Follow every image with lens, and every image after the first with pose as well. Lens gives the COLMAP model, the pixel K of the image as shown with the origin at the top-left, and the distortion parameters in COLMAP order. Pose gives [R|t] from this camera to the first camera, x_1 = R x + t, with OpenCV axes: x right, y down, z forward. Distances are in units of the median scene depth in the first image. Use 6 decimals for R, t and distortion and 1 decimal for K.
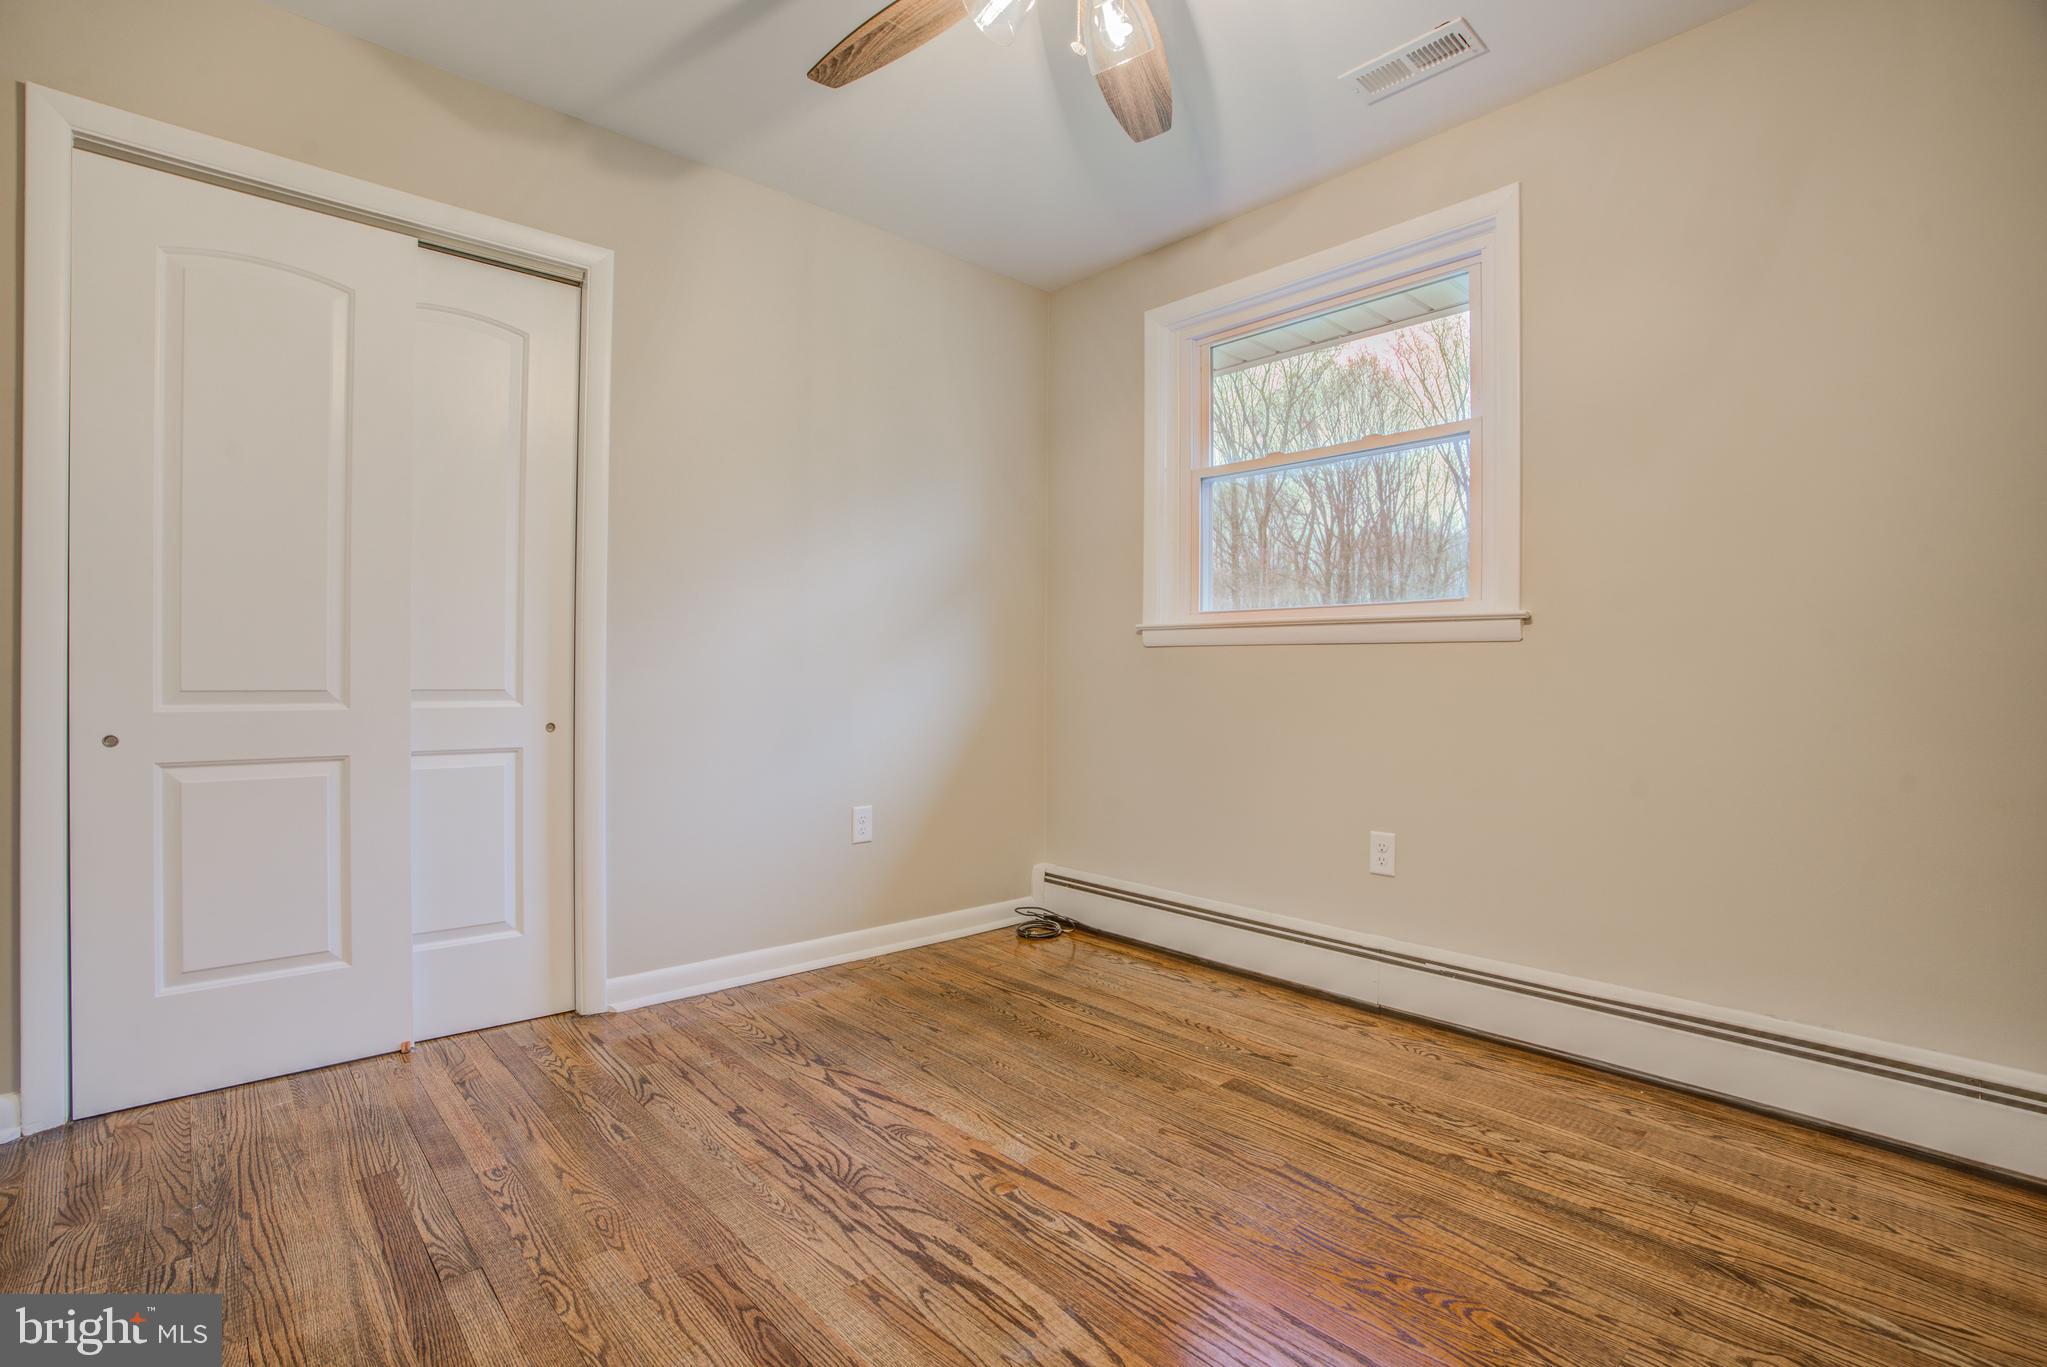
lens RADIAL K [[951.7, 0, 1006.9], [0, 951.7, 685.6], [0, 0, 1]] dist [-0.066086, 0.025215]
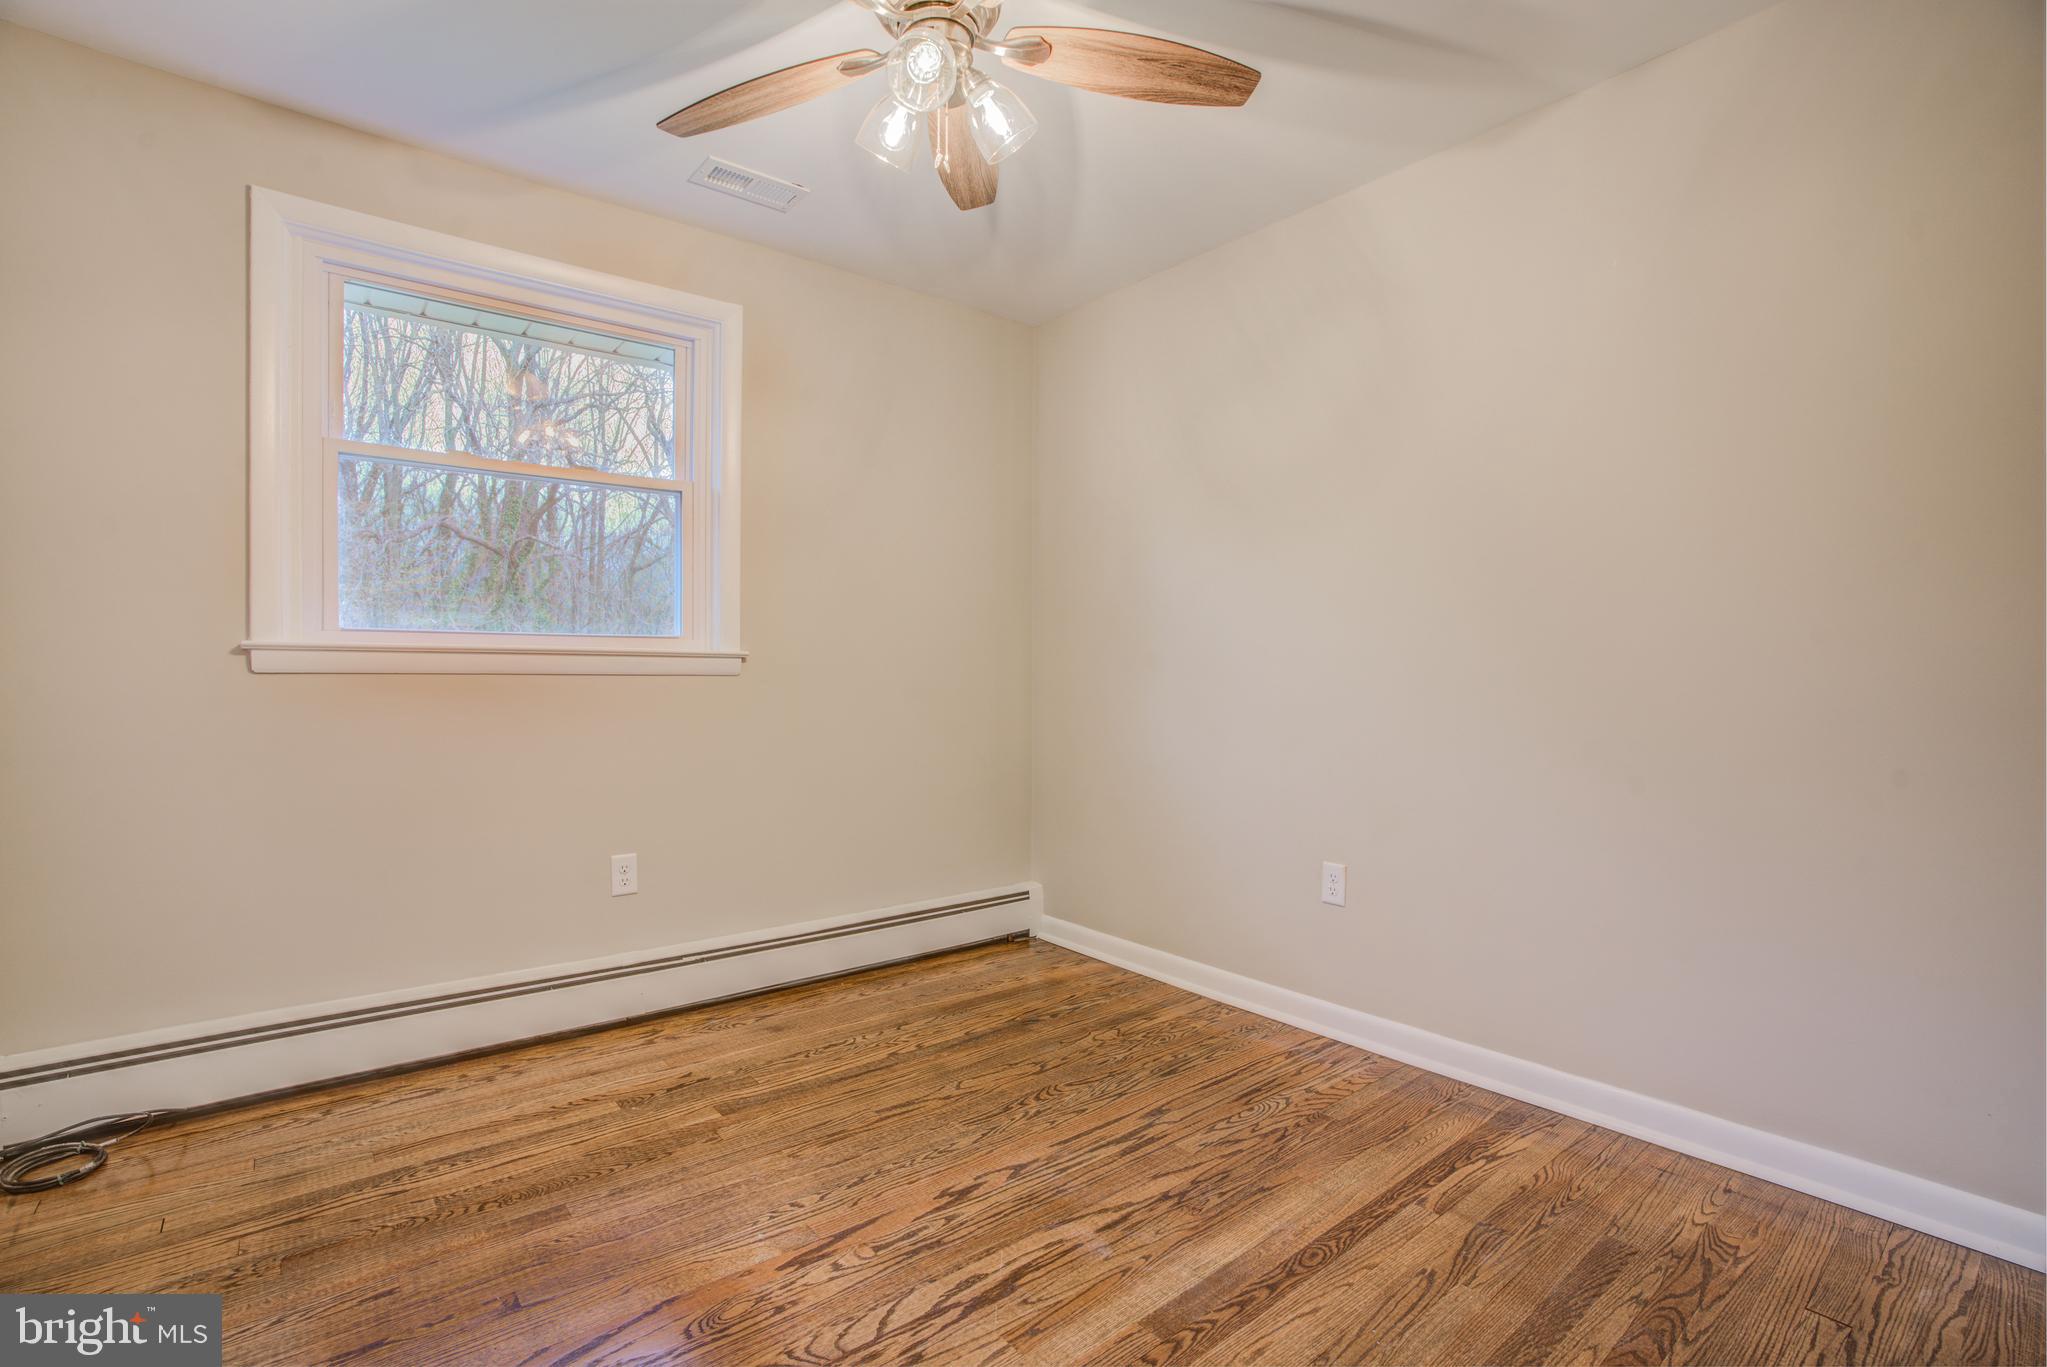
lens RADIAL K [[951.7, 0, 1006.9], [0, 951.7, 685.6], [0, 0, 1]] dist [-0.066086, 0.025215]
pose [[0.044805, -0.019448, 0.998806, -0.760668], [0.007099, 0.999791, 0.019149, -0.060569], [-0.998971, 0.006233, 0.044934, 0.631728]]
